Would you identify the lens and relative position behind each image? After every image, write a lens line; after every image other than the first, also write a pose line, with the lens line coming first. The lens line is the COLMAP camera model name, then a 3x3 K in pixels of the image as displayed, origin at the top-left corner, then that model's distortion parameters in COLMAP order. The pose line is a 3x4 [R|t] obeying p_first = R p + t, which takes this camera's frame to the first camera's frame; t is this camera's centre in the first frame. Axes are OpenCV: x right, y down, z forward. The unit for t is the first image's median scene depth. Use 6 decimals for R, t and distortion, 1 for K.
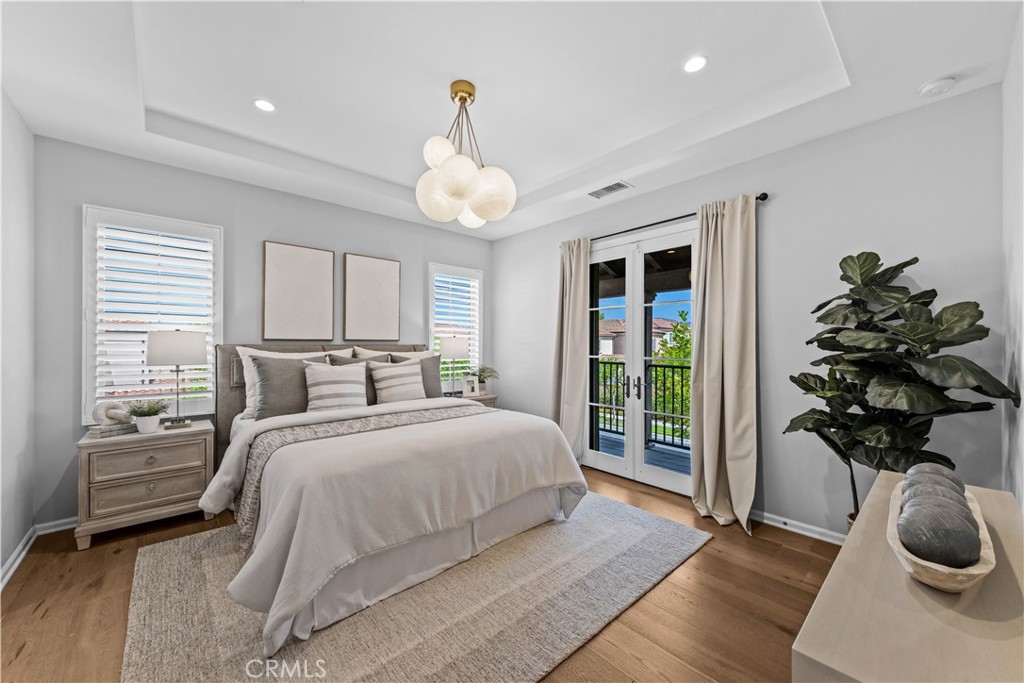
lens RADIAL K [[375.0, 0, 506.9], [0, 375.0, 343.5], [0, 0, 1]] dist [0.006613, -0.000984]
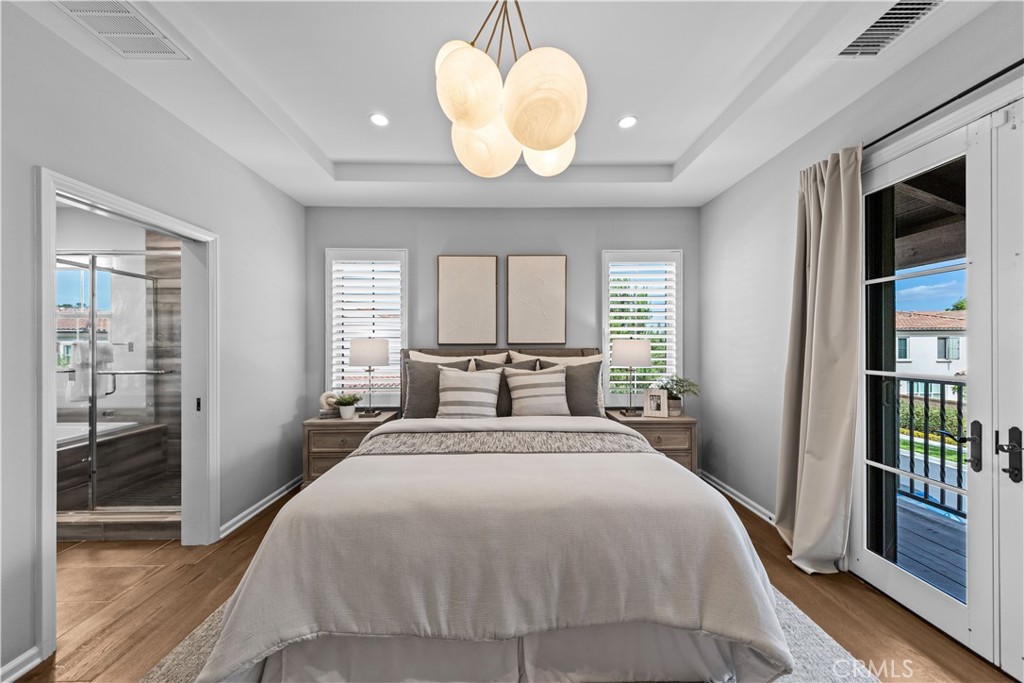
lens RADIAL K [[346.8, 0, 512.2], [0, 346.8, 344.6], [0, 0, 1]] dist [0.004179, -0.000613]
pose [[0.765281, -0.005073, -0.643676, 0.193128], [0.005683, 0.999983, -0.001125, -0.006993], [0.643671, -0.002797, 0.765297, 0.384407]]
